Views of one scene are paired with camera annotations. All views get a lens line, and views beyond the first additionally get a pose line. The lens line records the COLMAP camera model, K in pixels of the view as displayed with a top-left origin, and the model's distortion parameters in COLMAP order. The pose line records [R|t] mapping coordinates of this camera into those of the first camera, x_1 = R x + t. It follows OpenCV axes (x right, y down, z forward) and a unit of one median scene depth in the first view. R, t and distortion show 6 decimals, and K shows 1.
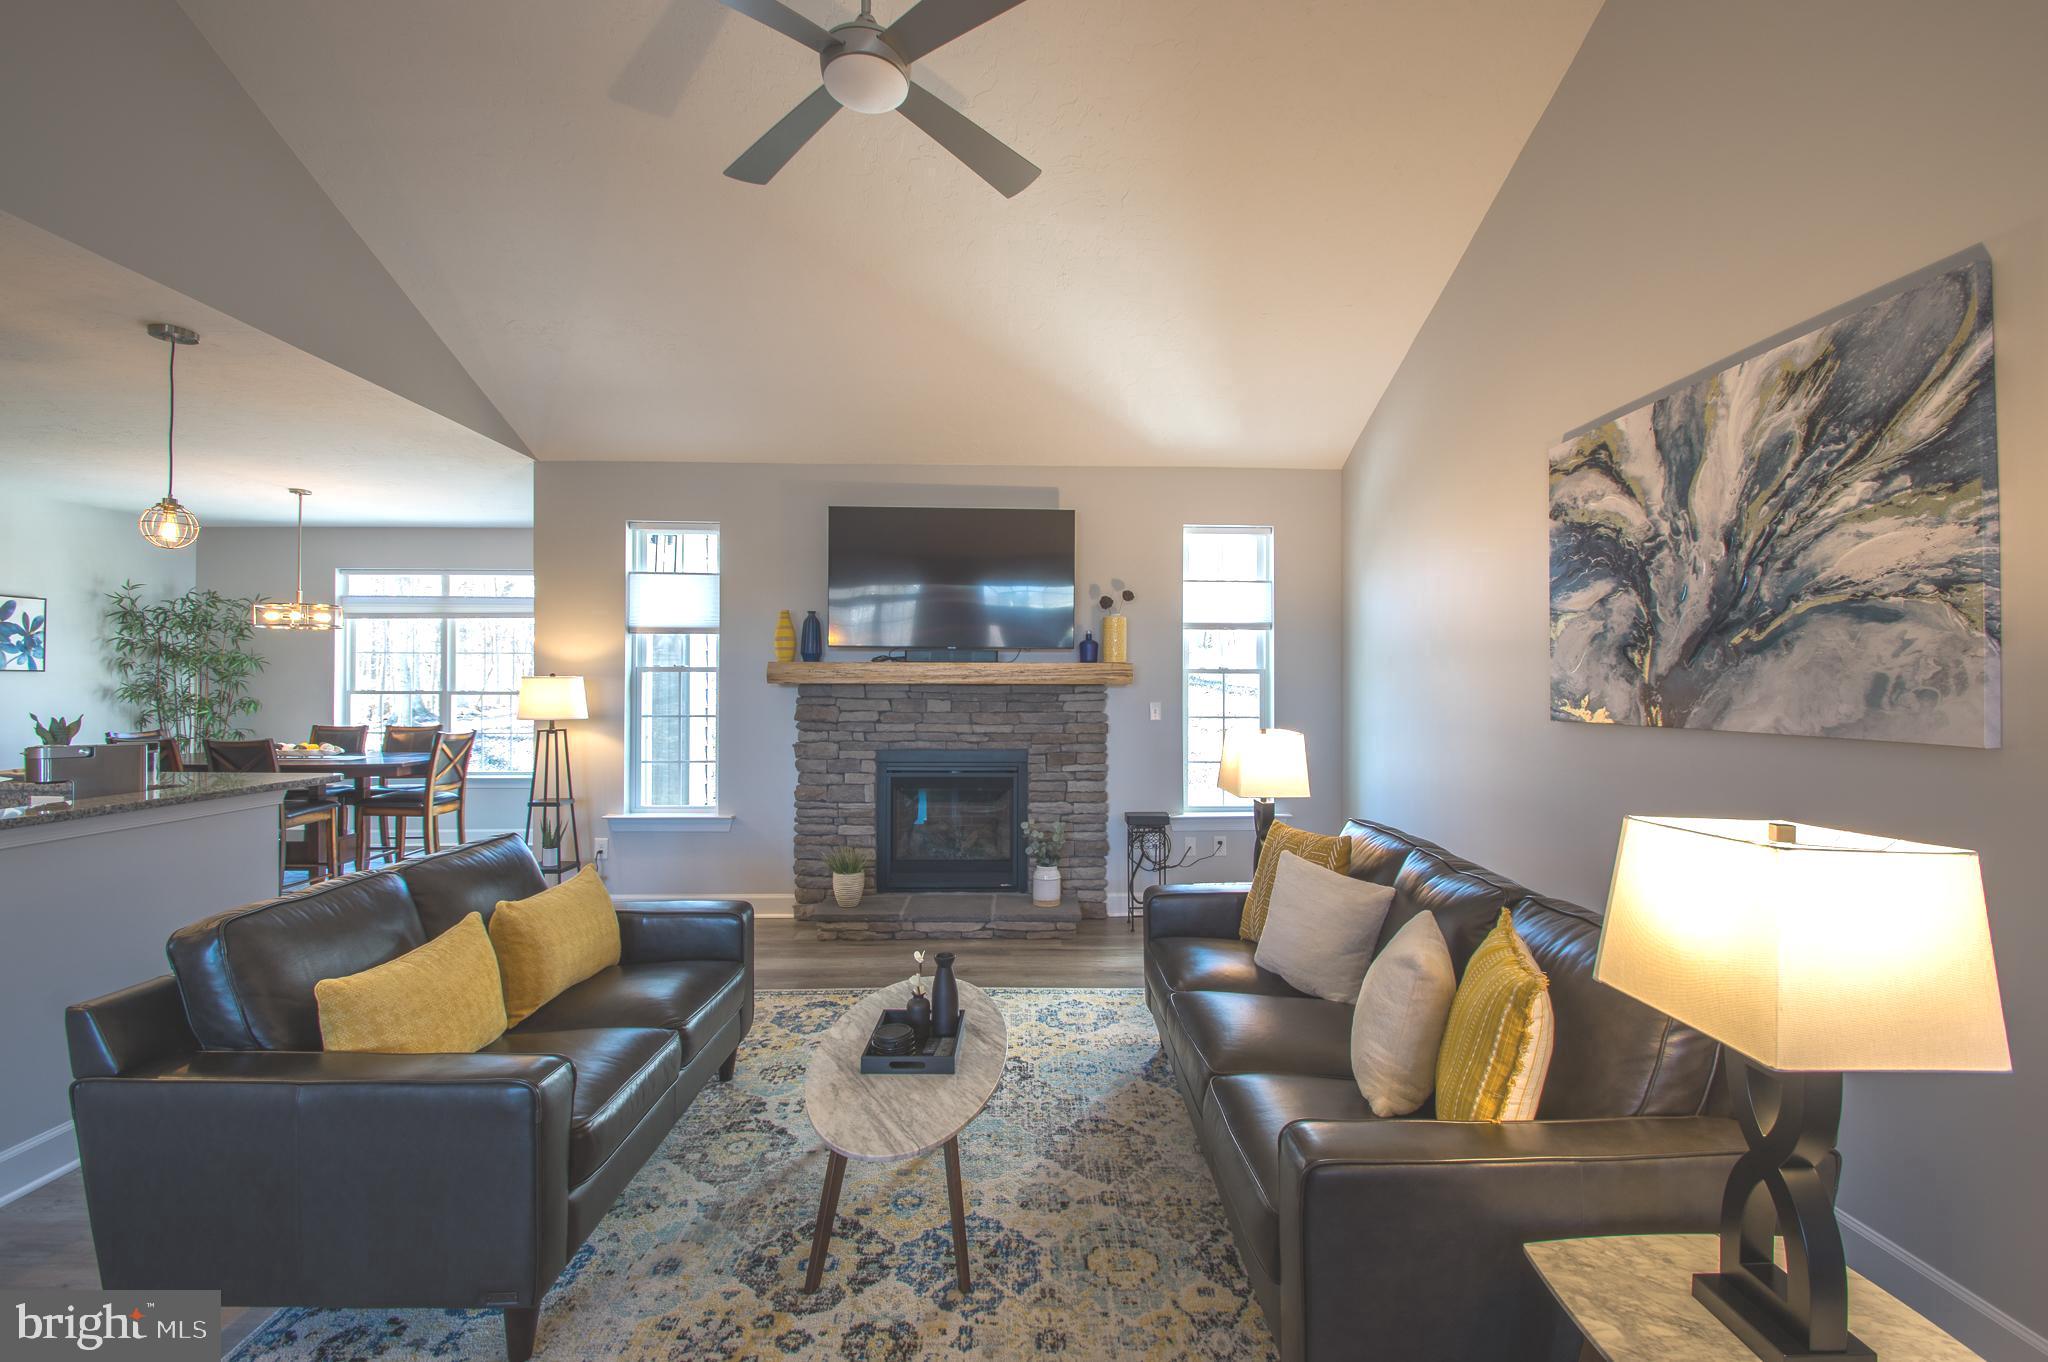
lens RADIAL K [[915.2, 0, 1038.2], [0, 915.2, 676.6], [0, 0, 1]] dist [0.002756, -0.007025]
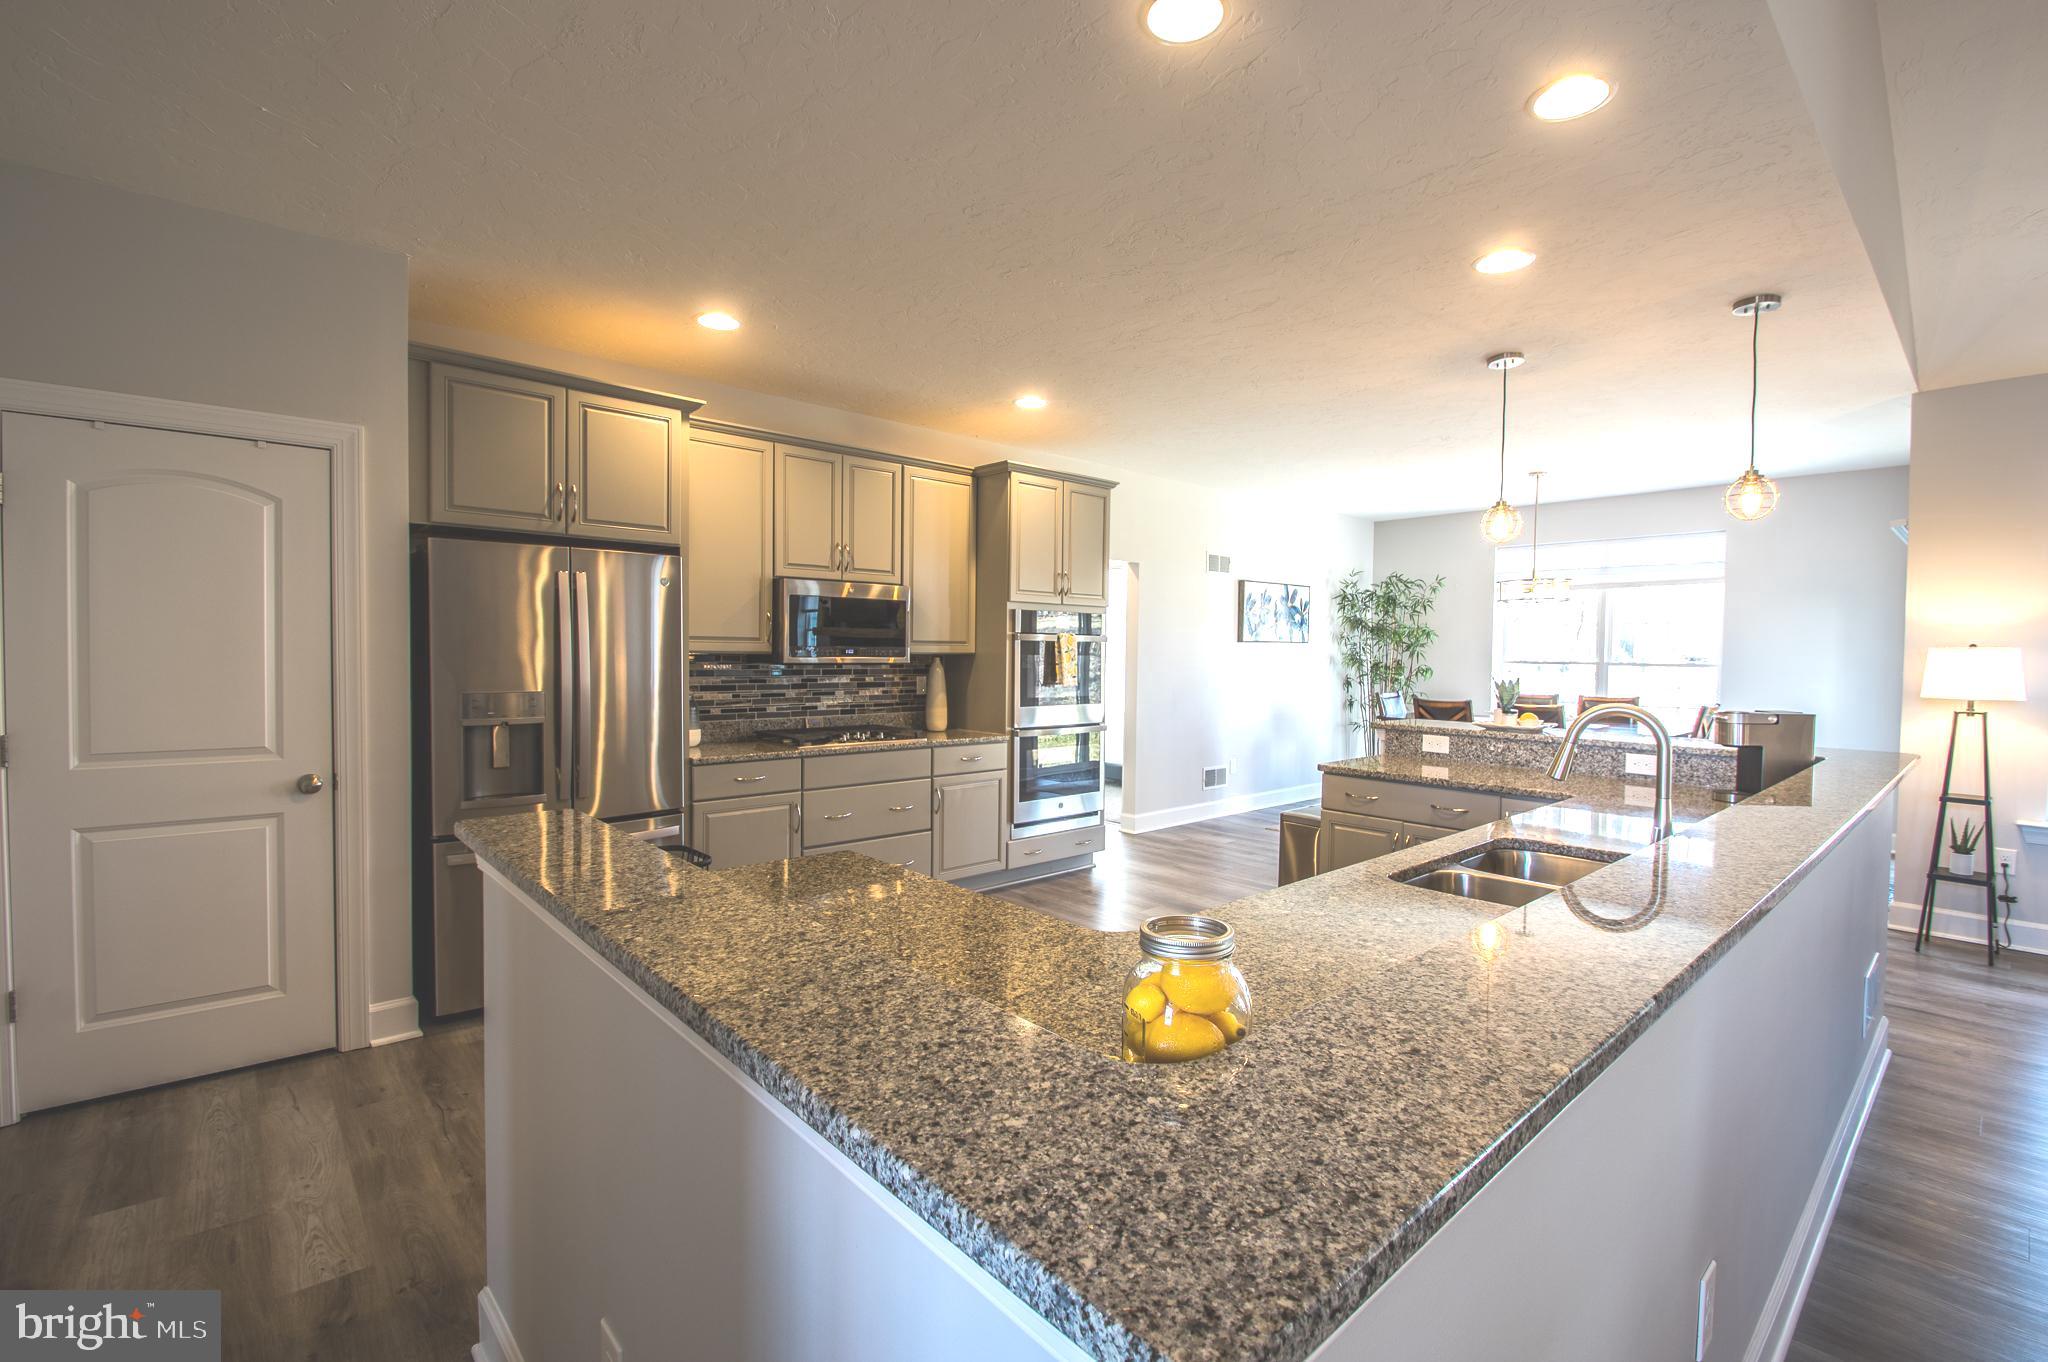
lens RADIAL K [[915.2, 0, 1040.4], [0, 915.2, 683.6], [0, 0, 1]] dist [0.002756, -0.007025]
pose [[0.654866, 0.030569, -0.755126, -0.362961], [-0.000923, 0.999213, 0.039649, 0.000719], [0.755744, -0.025268, 0.654379, -0.136110]]
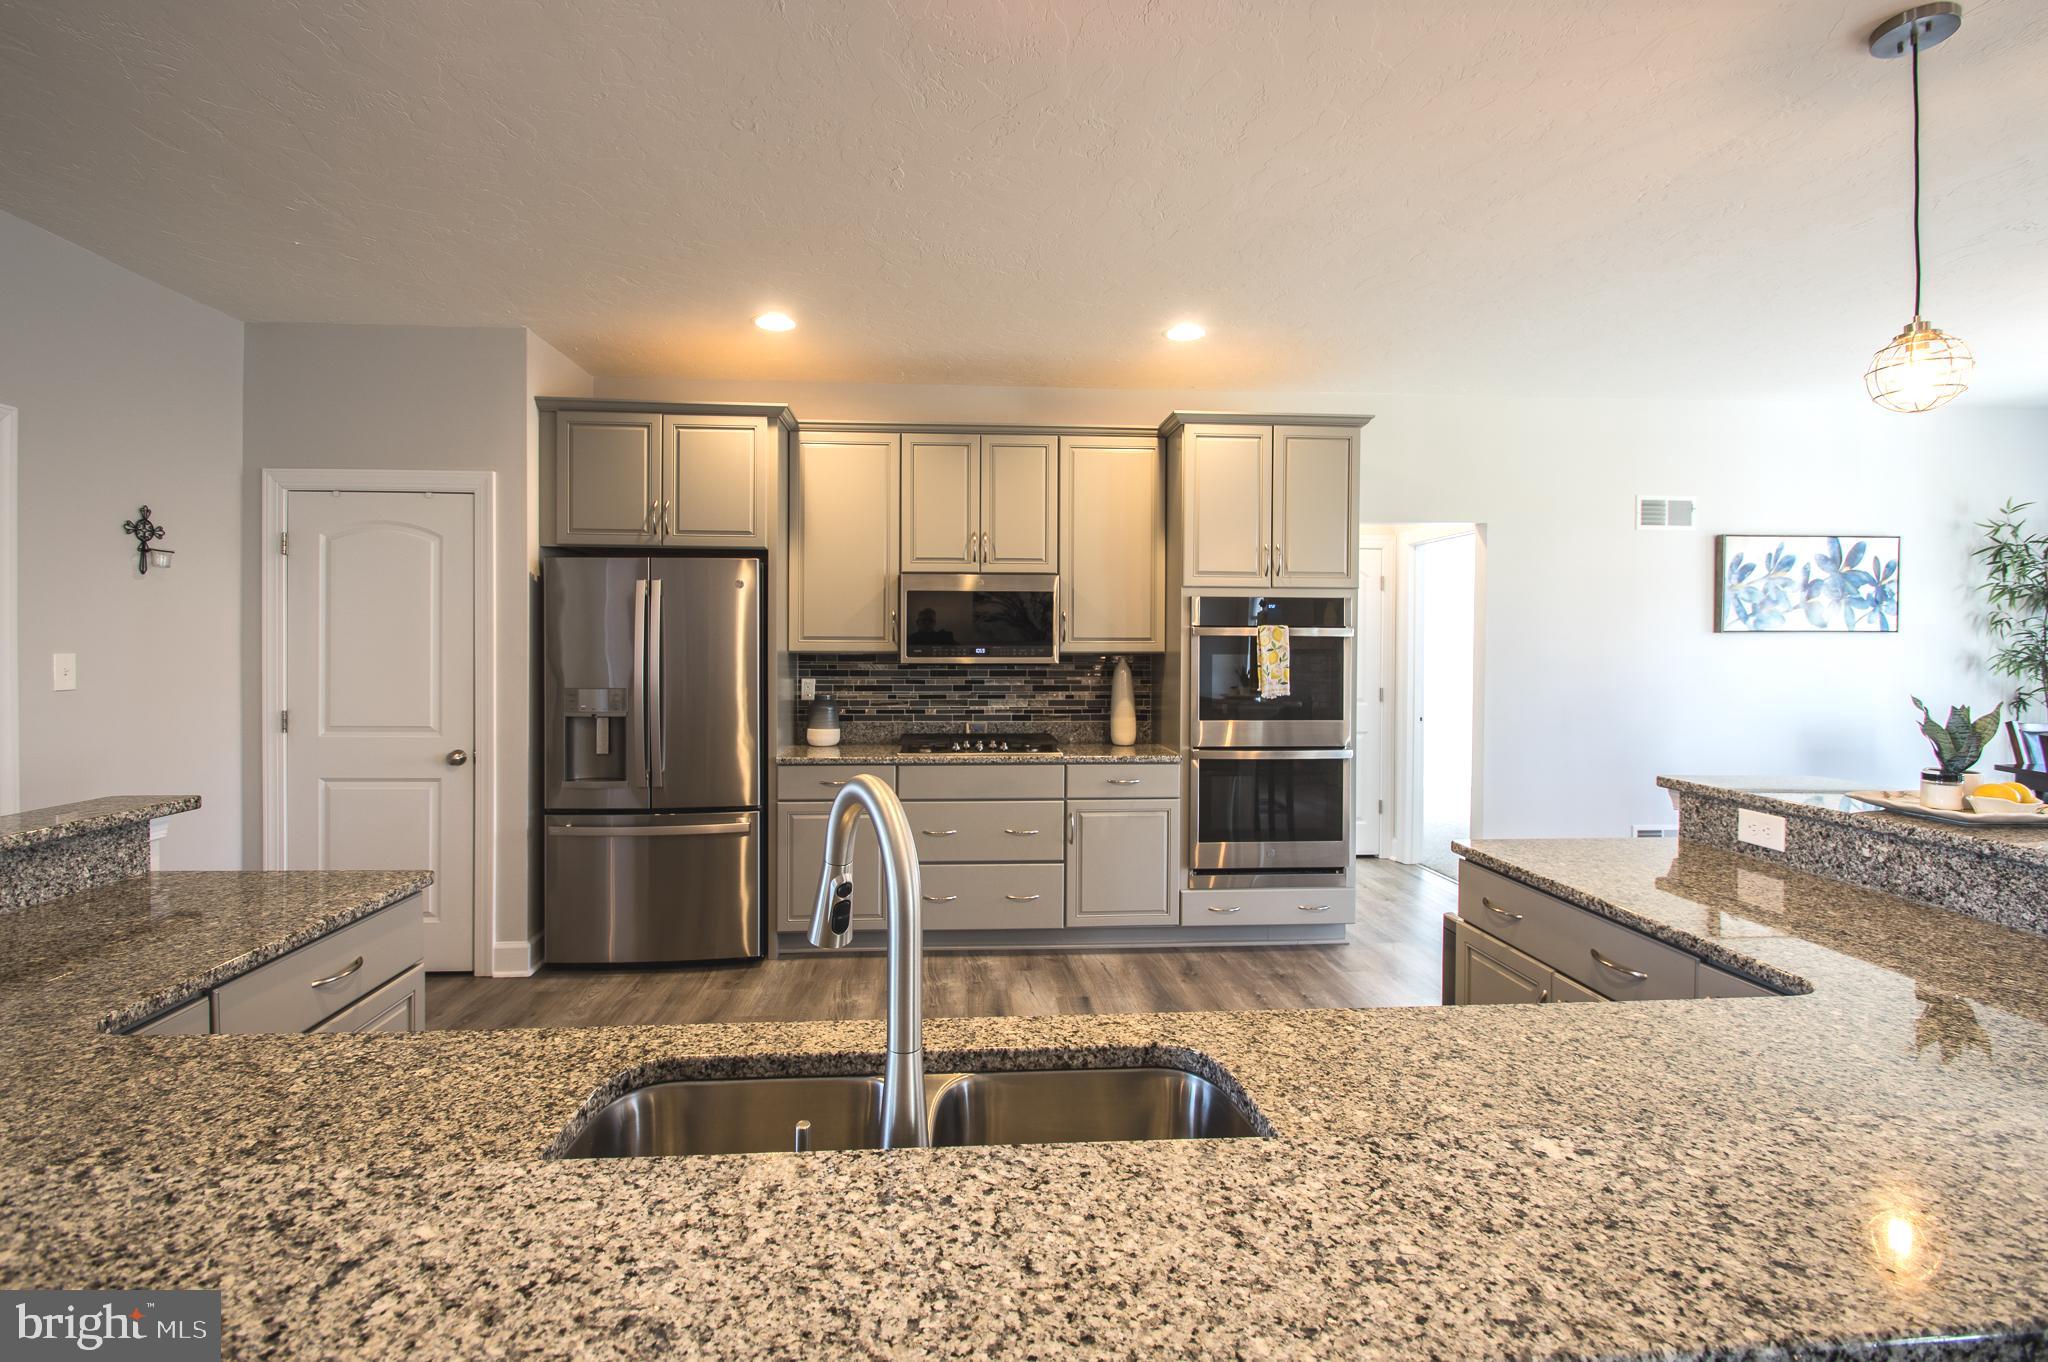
lens RADIAL K [[915.2, 0, 996.8], [0, 915.2, 666.1], [0, 0, 1]] dist [0.002756, -0.007025]
pose [[0.035917, 0.018378, -0.999186, -0.355092], [0.007397, 0.999799, 0.018655, 0.002998], [0.999327, -0.008061, 0.035773, 0.215645]]
